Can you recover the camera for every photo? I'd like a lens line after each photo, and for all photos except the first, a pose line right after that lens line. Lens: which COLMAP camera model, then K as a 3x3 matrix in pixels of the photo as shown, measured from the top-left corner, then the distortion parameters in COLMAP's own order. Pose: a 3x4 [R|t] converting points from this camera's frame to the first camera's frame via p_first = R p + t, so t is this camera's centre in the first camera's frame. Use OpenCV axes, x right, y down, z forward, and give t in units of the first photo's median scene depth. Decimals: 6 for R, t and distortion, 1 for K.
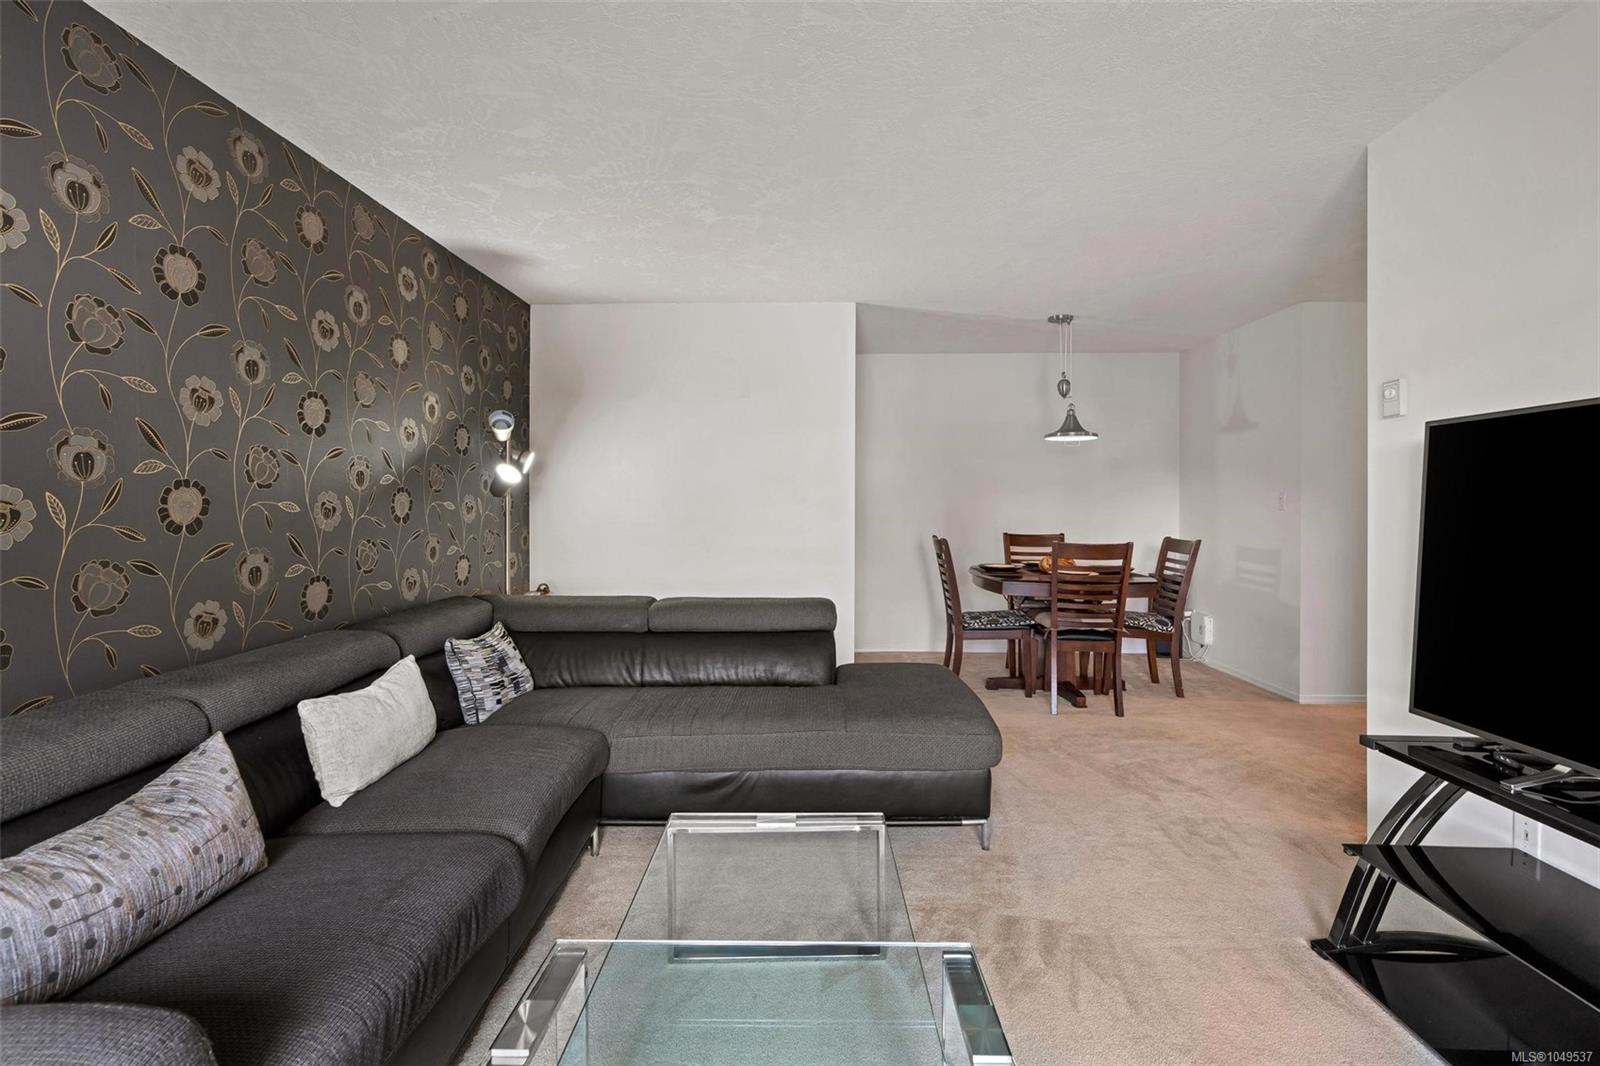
lens RADIAL K [[734.0, 0, 804.6], [0, 734.0, 507.7], [0, 0, 1]] dist [-0.002678, 0.000513]
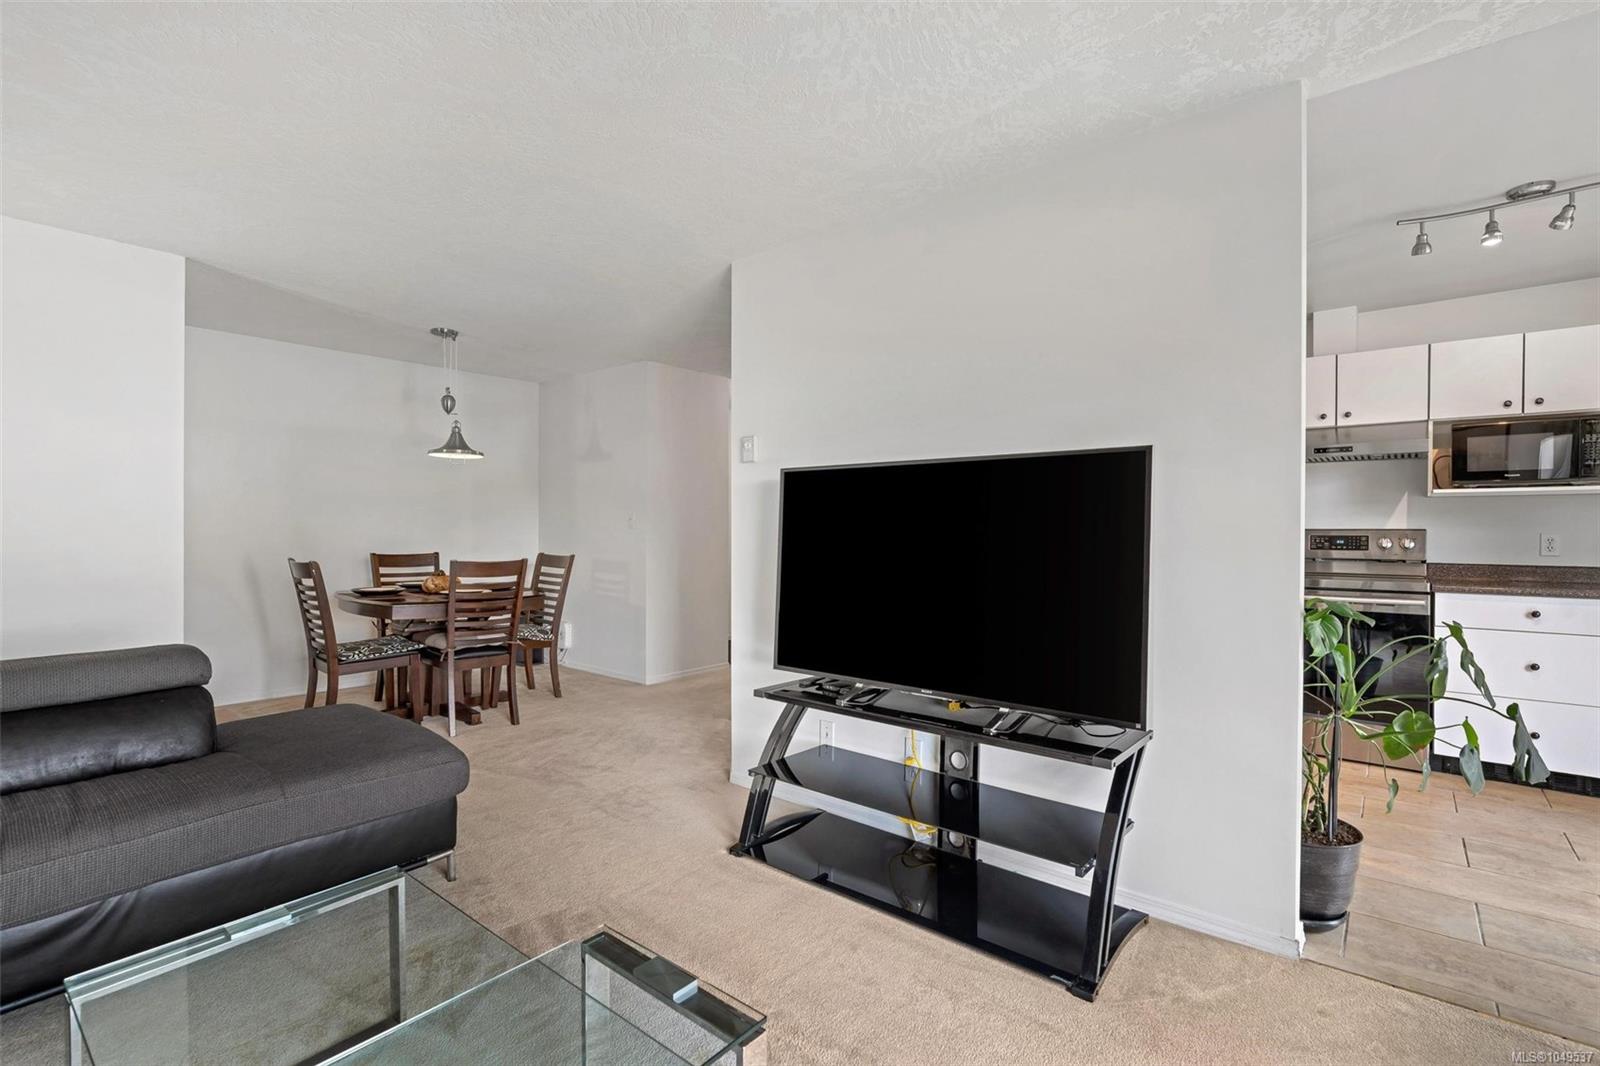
lens RADIAL K [[731.8, 0, 795.3], [0, 731.8, 523.9], [0, 0, 1]] dist [-0.001278, 0.001337]
pose [[0.631998, 0.005445, 0.774951, -0.148227], [-0.003570, 0.999985, -0.004115, -0.000296], [-0.774962, -0.000166, 0.632008, 0.029512]]
